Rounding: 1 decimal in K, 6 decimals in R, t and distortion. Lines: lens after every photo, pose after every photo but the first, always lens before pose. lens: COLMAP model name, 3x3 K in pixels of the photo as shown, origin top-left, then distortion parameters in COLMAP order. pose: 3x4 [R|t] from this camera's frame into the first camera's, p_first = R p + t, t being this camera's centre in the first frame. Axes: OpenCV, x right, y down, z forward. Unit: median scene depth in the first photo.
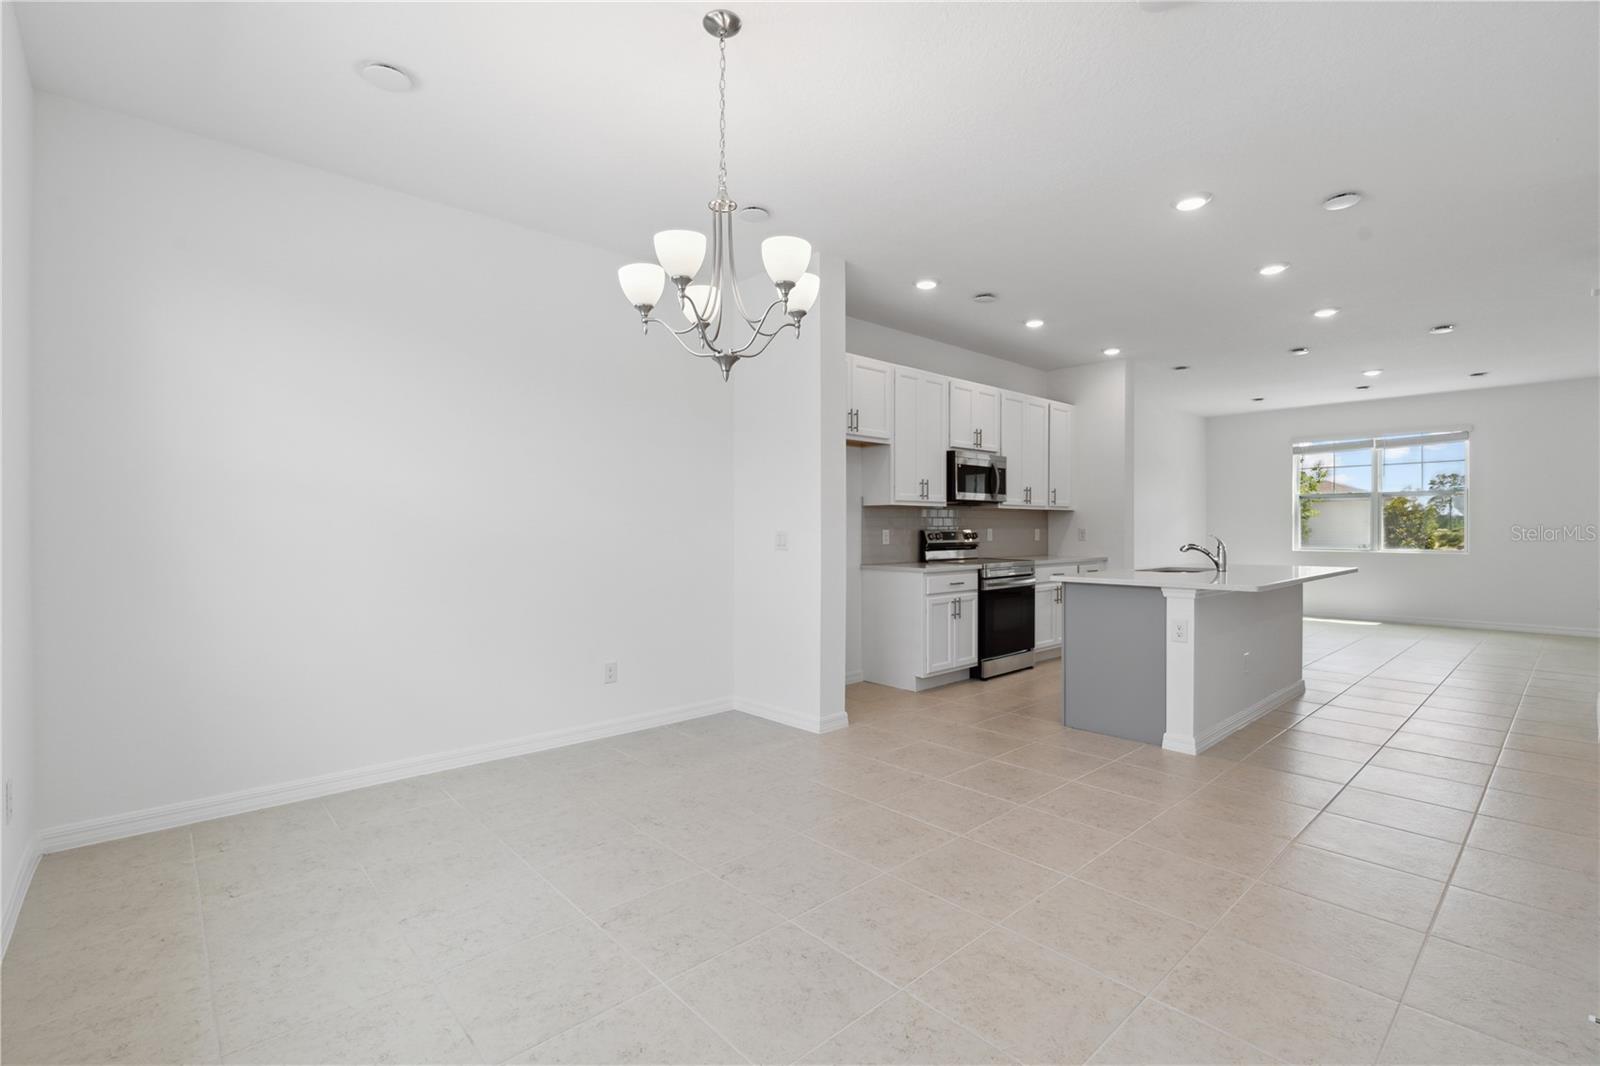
lens RADIAL K [[714.7, 0, 803.2], [0, 714.7, 530.2], [0, 0, 1]] dist [0.001051, -0.000019]
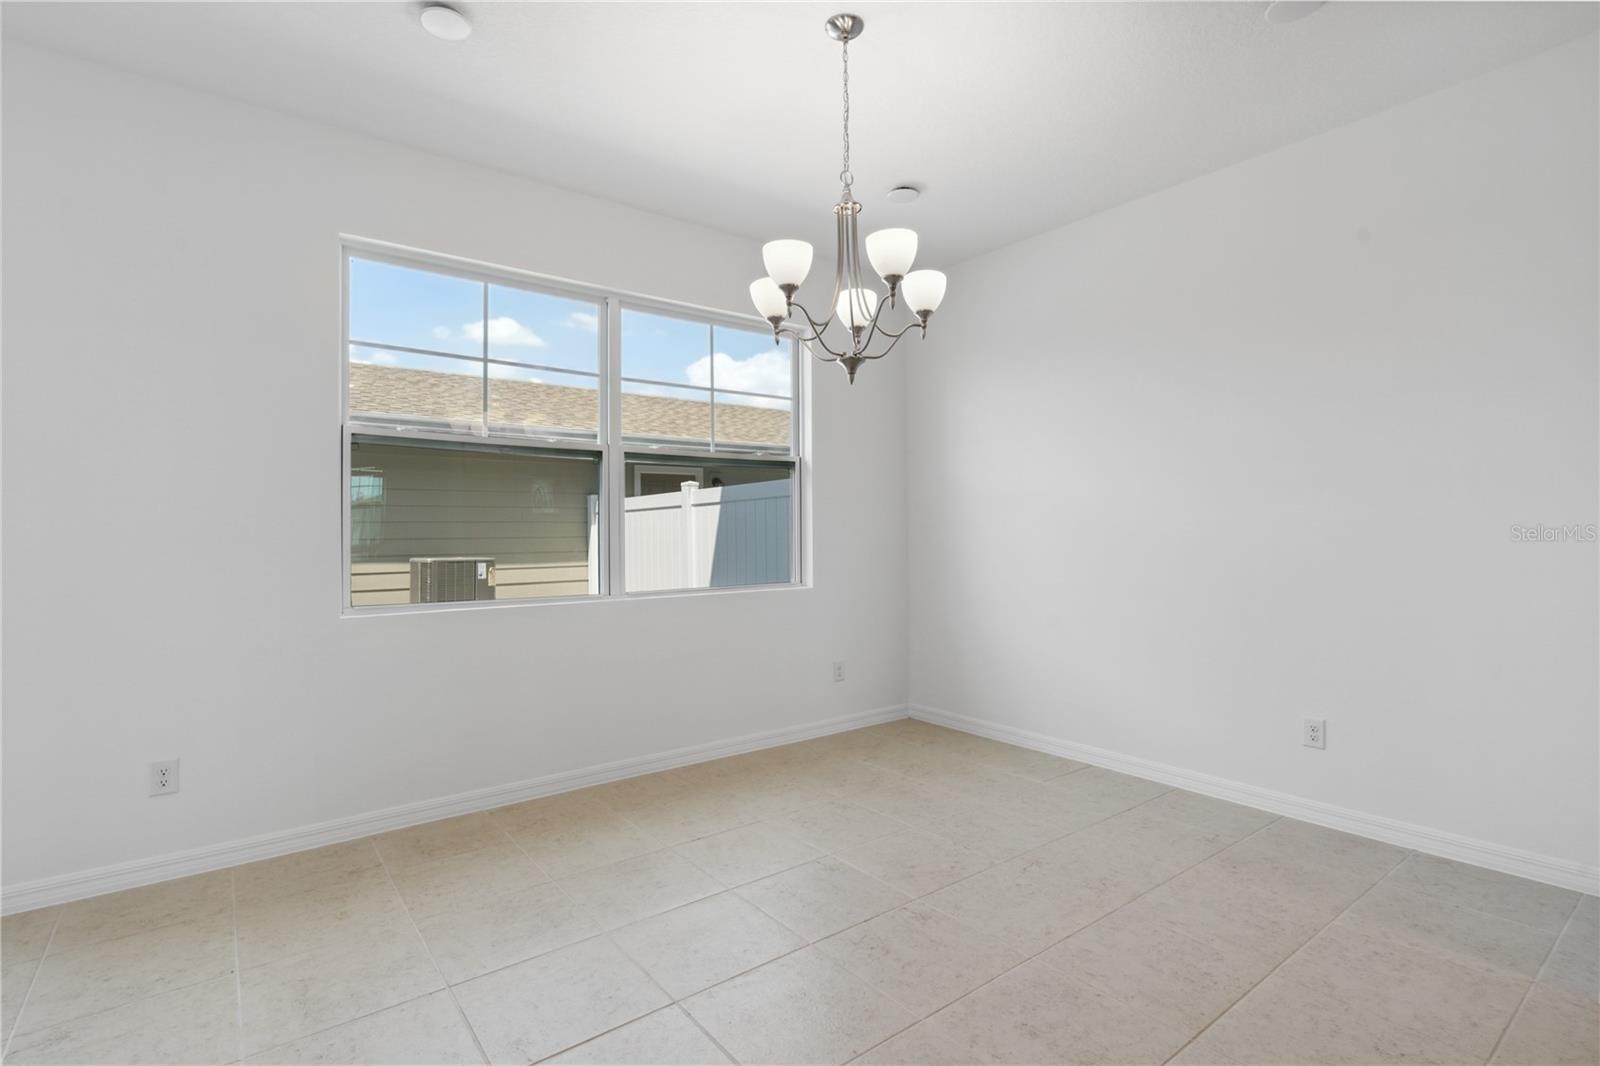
lens RADIAL K [[757.2, 0, 800.0], [0, 757.2, 534.5], [0, 0, 1]] dist [-0.001083, -0.000052]
pose [[-0.078844, -0.000224, -0.996887, 2.322535], [0.003347, 0.999994, -0.000490, 0.019201], [0.996881, -0.003376, -0.078843, 2.553523]]
